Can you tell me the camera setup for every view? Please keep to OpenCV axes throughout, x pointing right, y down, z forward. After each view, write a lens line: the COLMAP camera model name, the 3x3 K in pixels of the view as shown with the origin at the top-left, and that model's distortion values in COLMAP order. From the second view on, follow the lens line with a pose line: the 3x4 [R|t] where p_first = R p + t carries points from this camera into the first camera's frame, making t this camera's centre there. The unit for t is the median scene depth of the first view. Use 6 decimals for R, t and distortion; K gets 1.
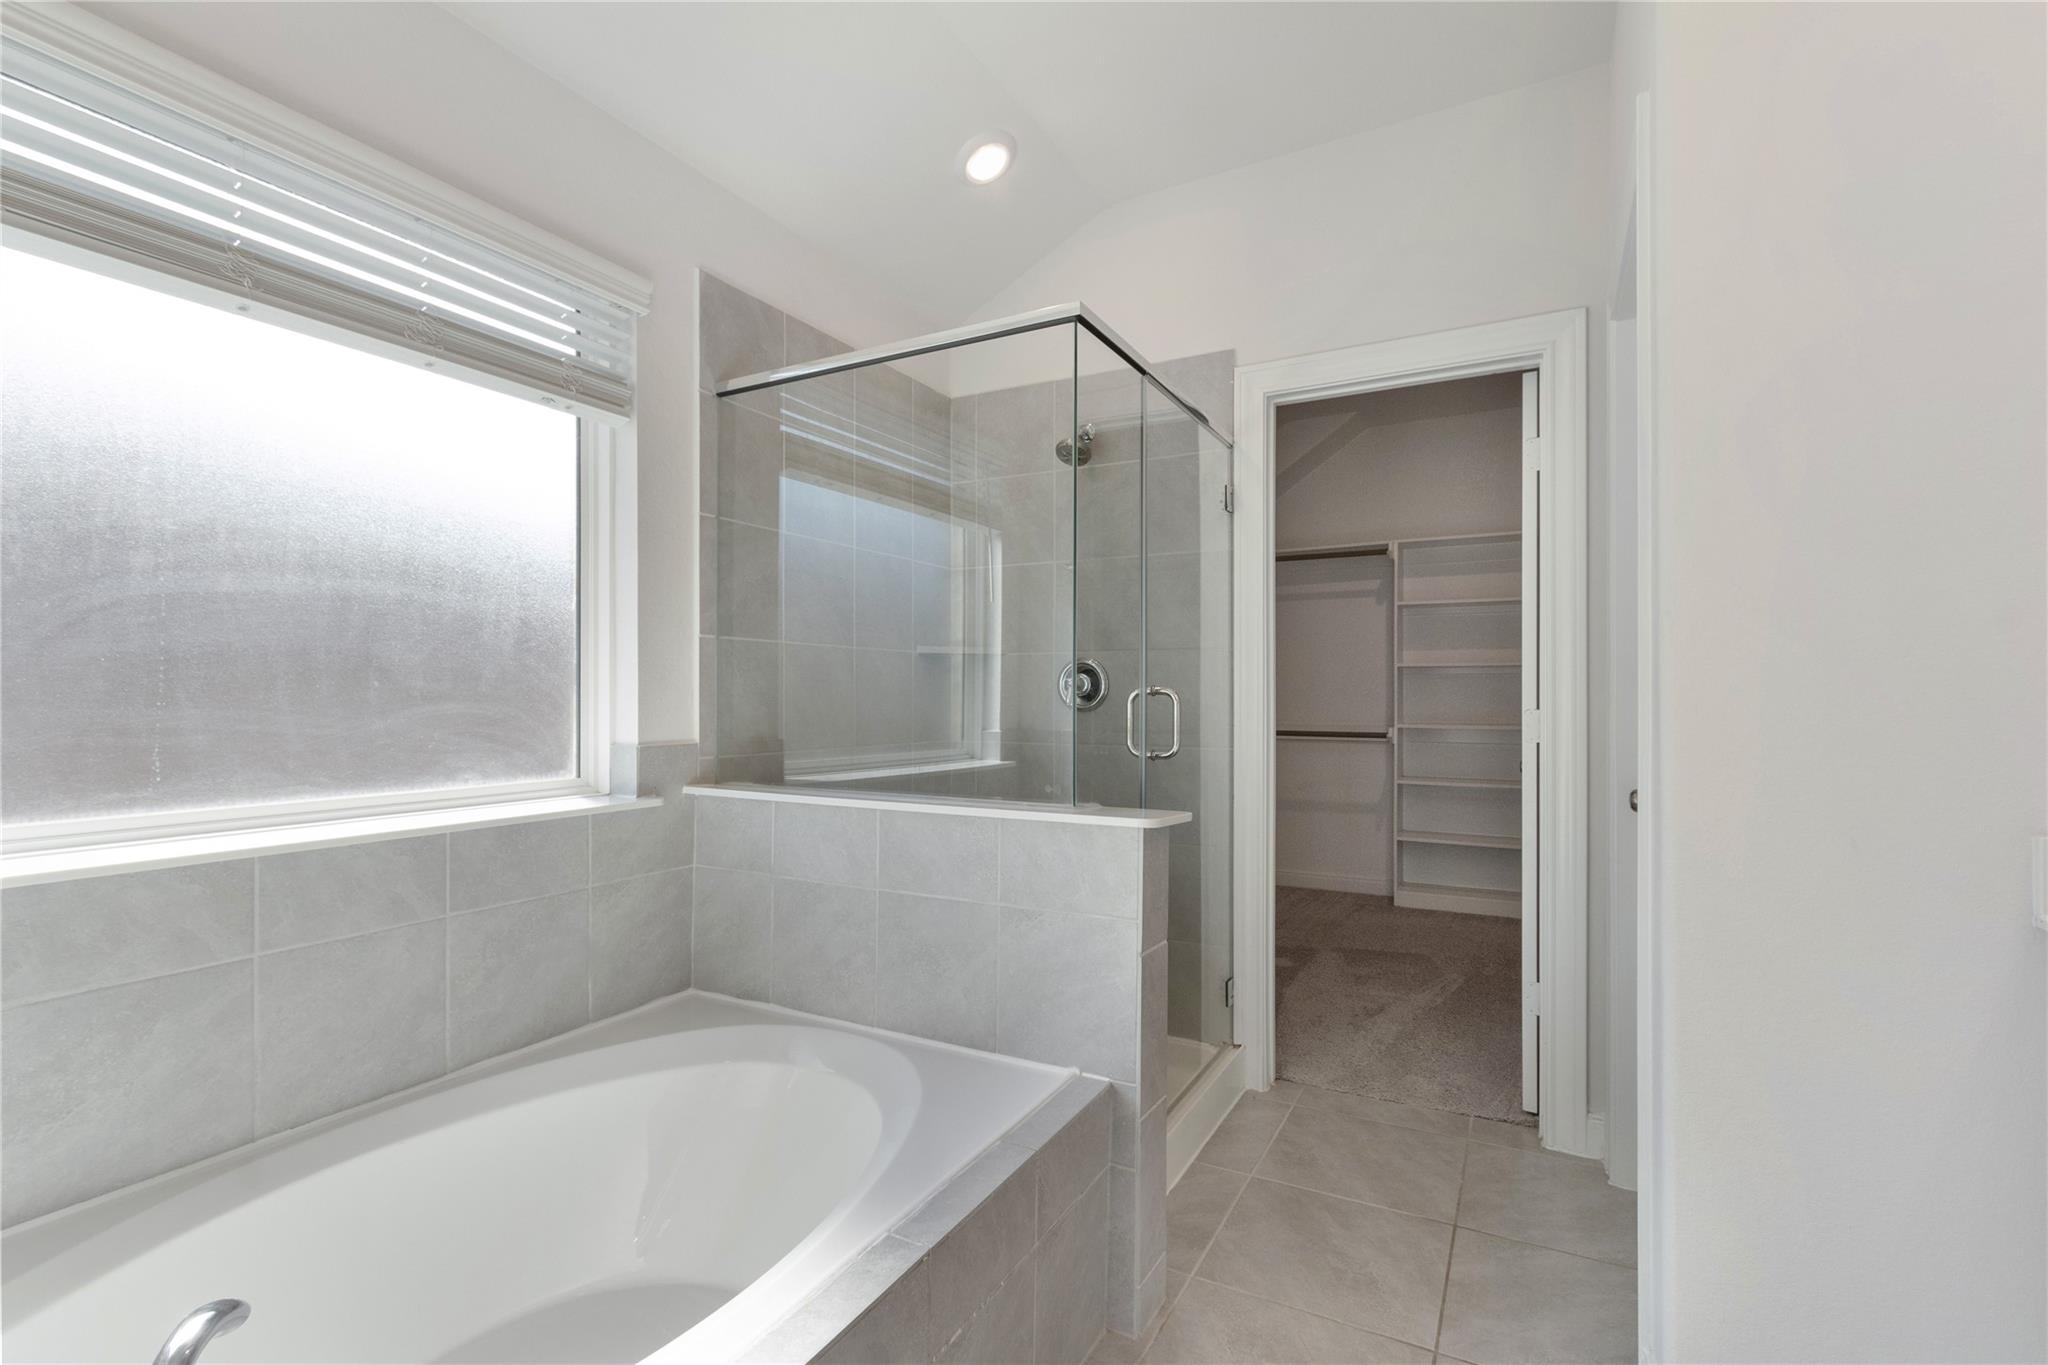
lens RADIAL K [[939.0, 0, 1026.8], [0, 939.0, 694.6], [0, 0, 1]] dist [0.004335, -0.000442]
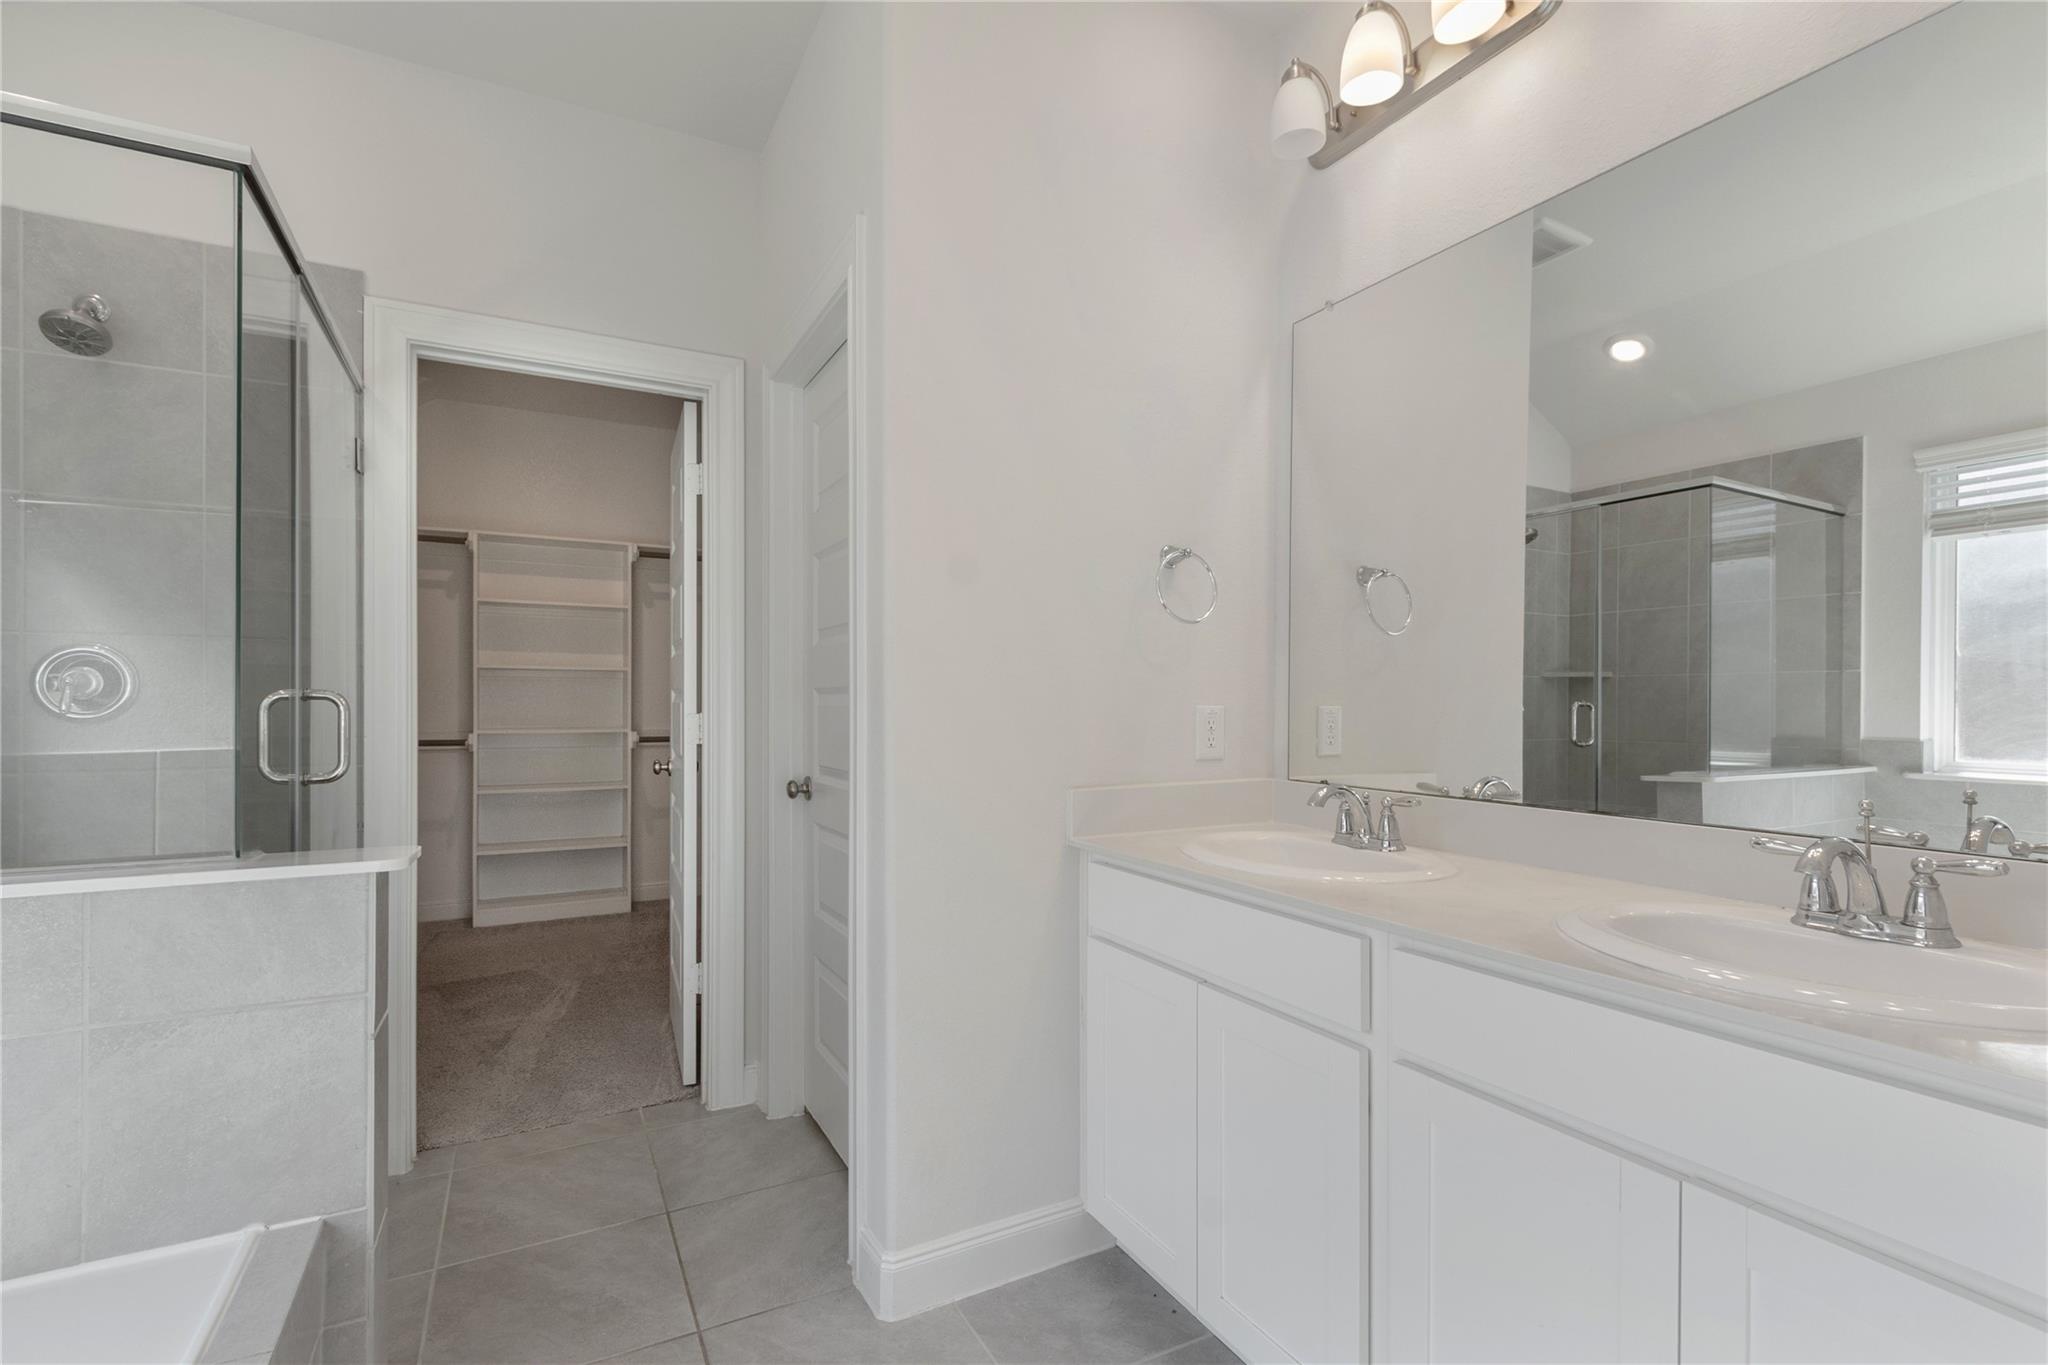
lens RADIAL K [[939.0, 0, 1019.6], [0, 939.0, 696.4], [0, 0, 1]] dist [0.004335, -0.000442]
pose [[0.545982, 0.003938, 0.837787, -0.150804], [-0.003205, 0.999991, -0.002612, -0.001278], [-0.837791, -0.001259, 0.545990, 0.083067]]
